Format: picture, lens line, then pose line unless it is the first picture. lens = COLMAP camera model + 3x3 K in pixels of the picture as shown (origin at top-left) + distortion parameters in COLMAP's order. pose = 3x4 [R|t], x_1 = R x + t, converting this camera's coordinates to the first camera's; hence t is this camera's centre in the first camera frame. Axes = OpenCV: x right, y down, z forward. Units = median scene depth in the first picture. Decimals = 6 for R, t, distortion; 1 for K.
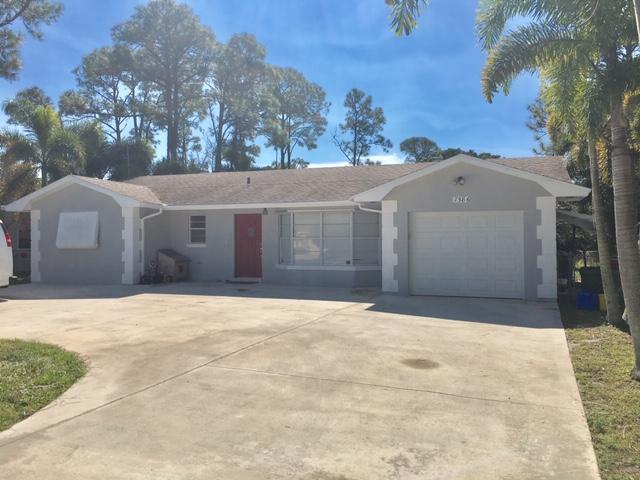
lens RADIAL K [[547.7, 0, 320.0], [0, 547.7, 240.0], [0, 0, 1]] dist [0.075918, -0.086140]
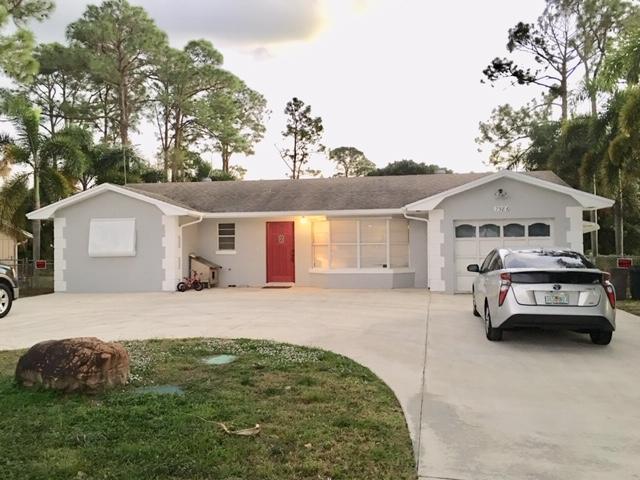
lens RADIAL K [[564.0, 0, 320.0], [0, 564.0, 240.0], [0, 0, 1]] dist [0.043619, 0.001812]
pose [[0.982776, -0.006932, 0.184671, -0.087898], [0.009478, 0.999872, -0.012909, 0.000772], [-0.184558, 0.014437, 0.982716, -0.024794]]
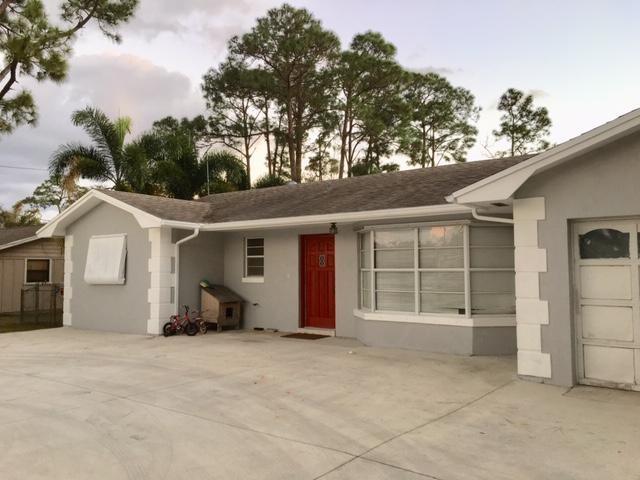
lens RADIAL K [[547.7, 0, 320.0], [0, 547.7, 240.0], [0, 0, 1]] dist [0.075918, -0.086140]
pose [[0.957598, -0.018836, -0.287493, 0.023689], [0.004524, 0.998721, -0.050365, -0.001960], [0.288073, 0.046929, 0.956458, 0.120354]]
